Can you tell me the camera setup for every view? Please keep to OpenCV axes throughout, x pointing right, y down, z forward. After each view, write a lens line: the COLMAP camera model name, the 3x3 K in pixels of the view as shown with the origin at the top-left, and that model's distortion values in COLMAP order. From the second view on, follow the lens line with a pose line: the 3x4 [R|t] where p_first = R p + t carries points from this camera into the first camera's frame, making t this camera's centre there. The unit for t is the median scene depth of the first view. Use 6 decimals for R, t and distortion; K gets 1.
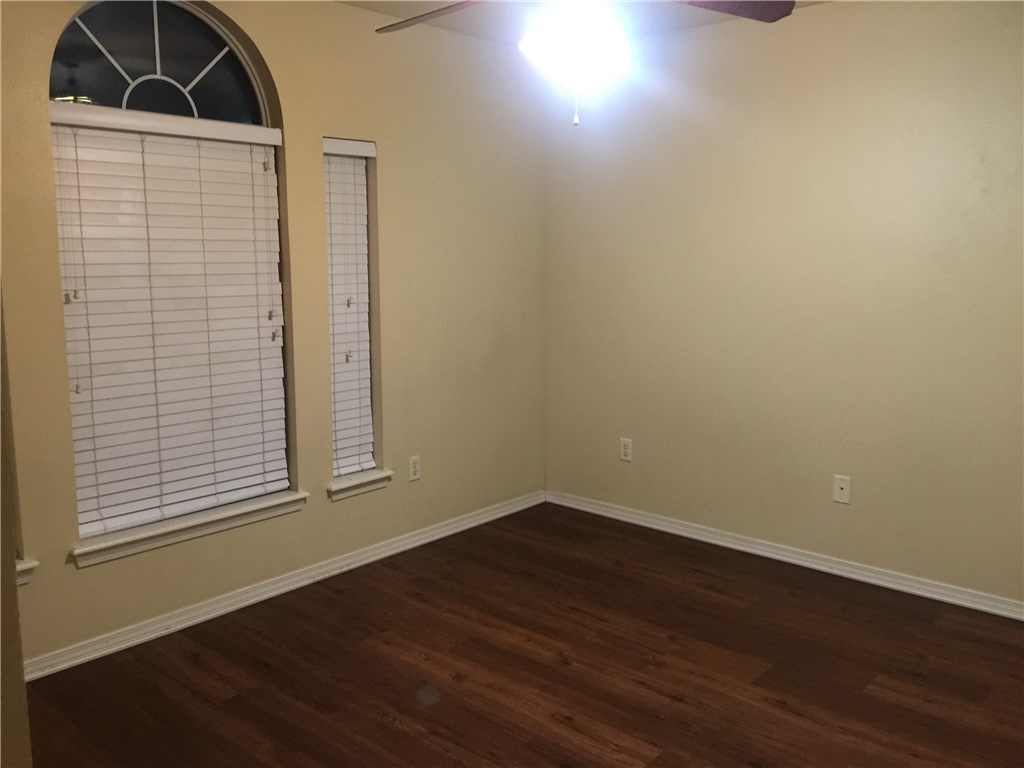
lens RADIAL K [[884.3, 0, 511.7], [0, 884.3, 382.8], [0, 0, 1]] dist [0.062743, -0.090034]
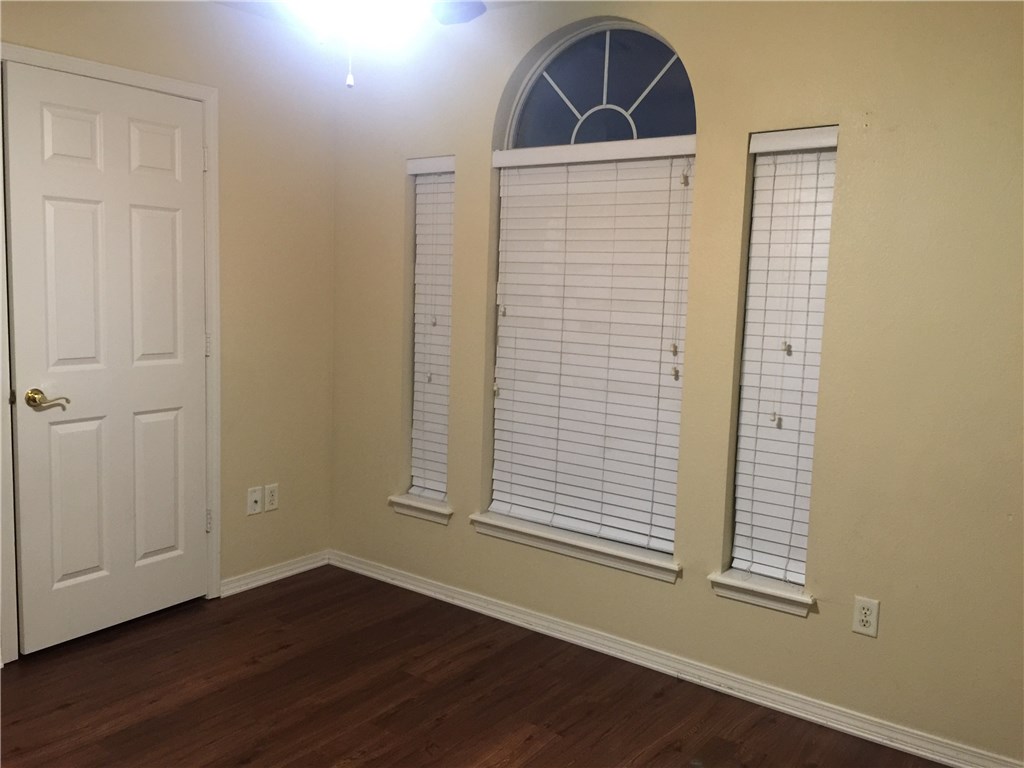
lens RADIAL K [[884.3, 0, 512.3], [0, 884.3, 388.1], [0, 0, 1]] dist [0.062743, -0.090034]
pose [[0.060385, 0.123463, -0.990510, 0.618810], [-0.182353, 0.976986, 0.110661, -0.113101], [0.981377, 0.173941, 0.081509, 0.822598]]
